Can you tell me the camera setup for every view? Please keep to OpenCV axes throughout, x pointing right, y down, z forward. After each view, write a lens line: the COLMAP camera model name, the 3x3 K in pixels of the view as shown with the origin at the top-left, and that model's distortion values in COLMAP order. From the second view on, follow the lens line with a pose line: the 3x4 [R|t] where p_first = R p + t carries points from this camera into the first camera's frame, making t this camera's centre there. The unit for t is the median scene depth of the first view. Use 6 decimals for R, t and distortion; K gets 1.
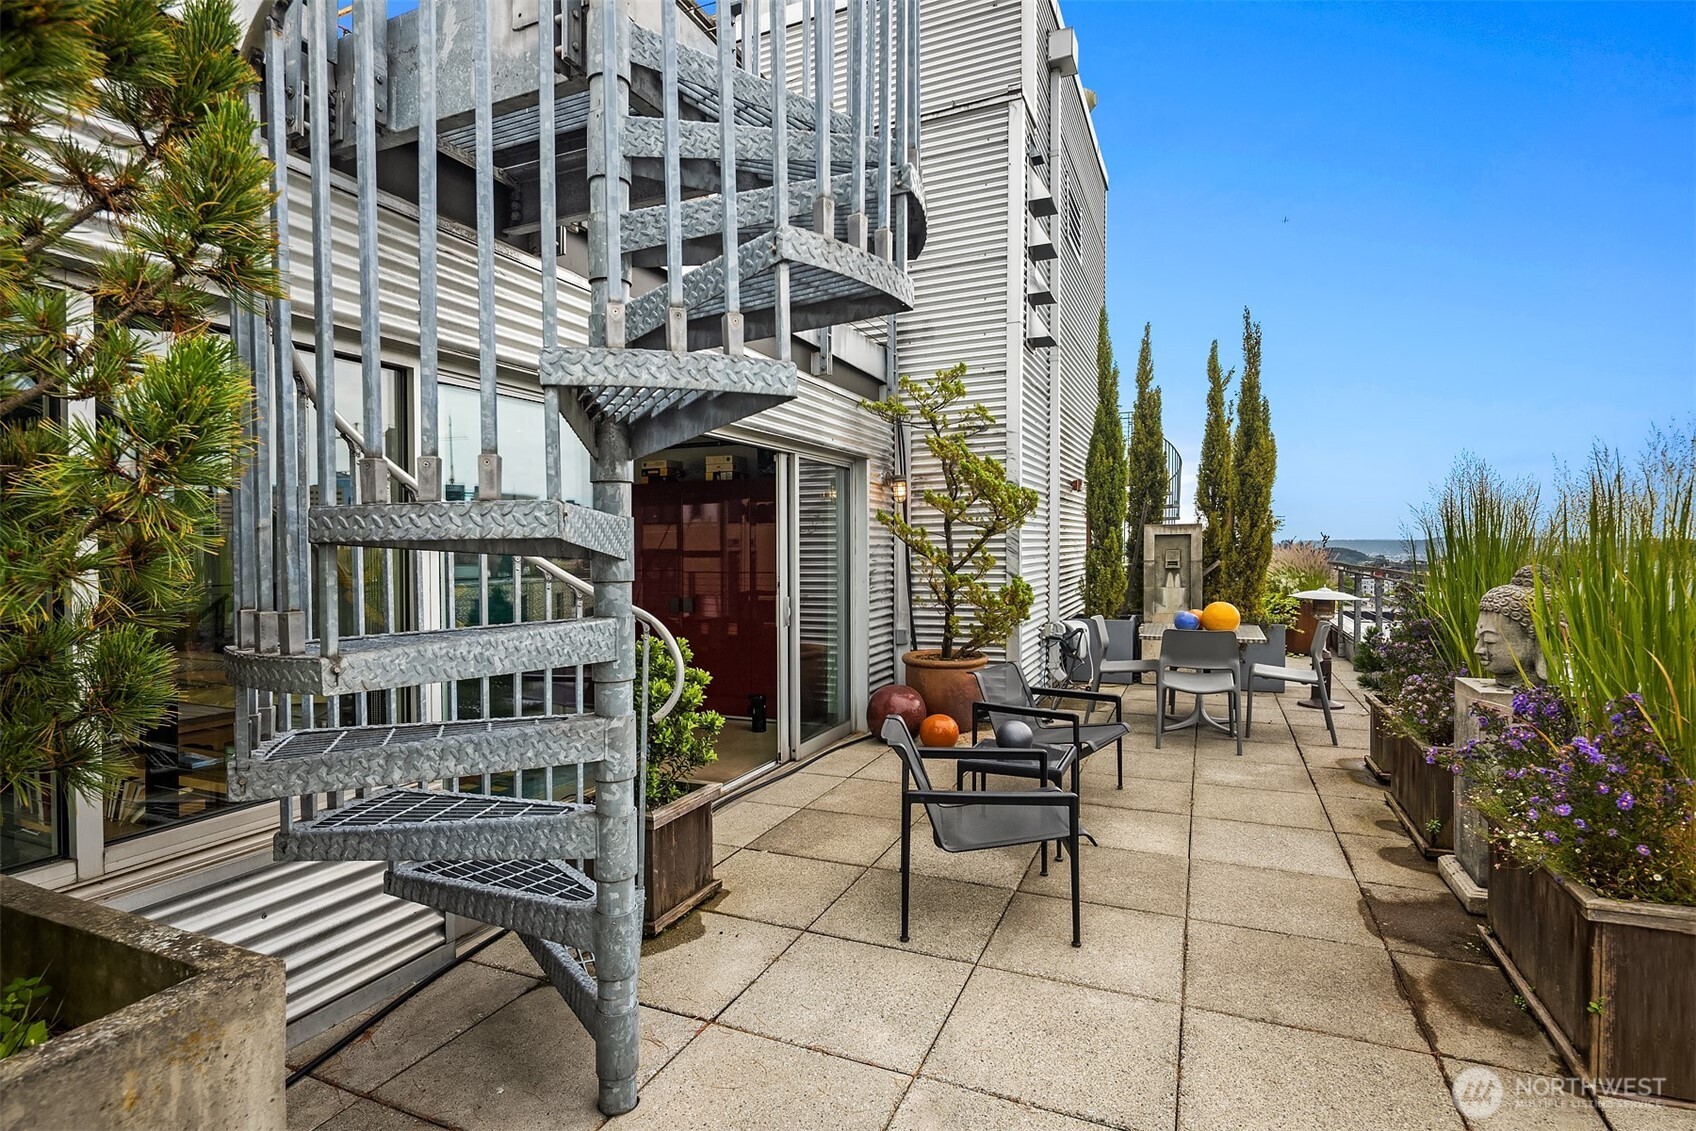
lens RADIAL K [[817.1, 0, 855.8], [0, 817.1, 561.6], [0, 0, 1]] dist [0.004307, -0.004169]
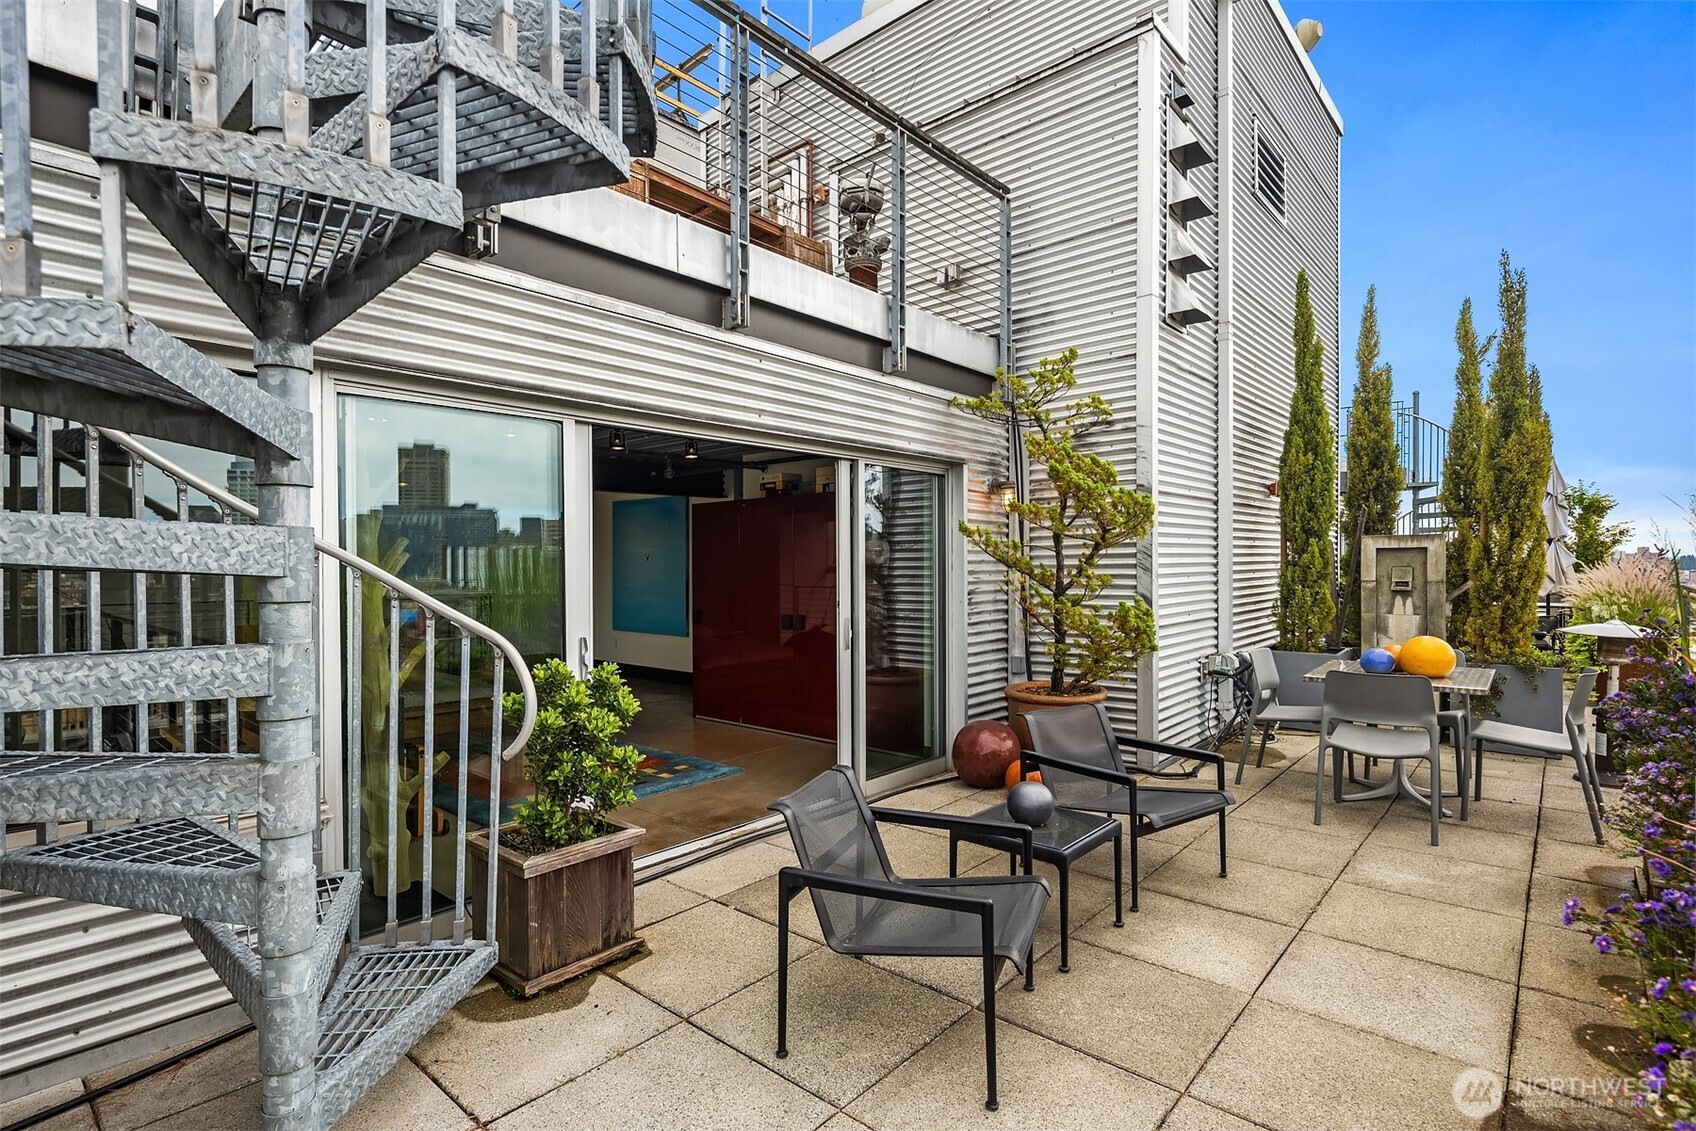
lens RADIAL K [[817.1, 0, 845.2], [0, 817.1, 566.5], [0, 0, 1]] dist [0.004307, -0.004169]
pose [[0.952571, 0.003196, -0.304300, 0.156183], [-0.007170, 0.999903, -0.011942, -0.002098], [0.304232, 0.013558, 0.952501, 0.109295]]
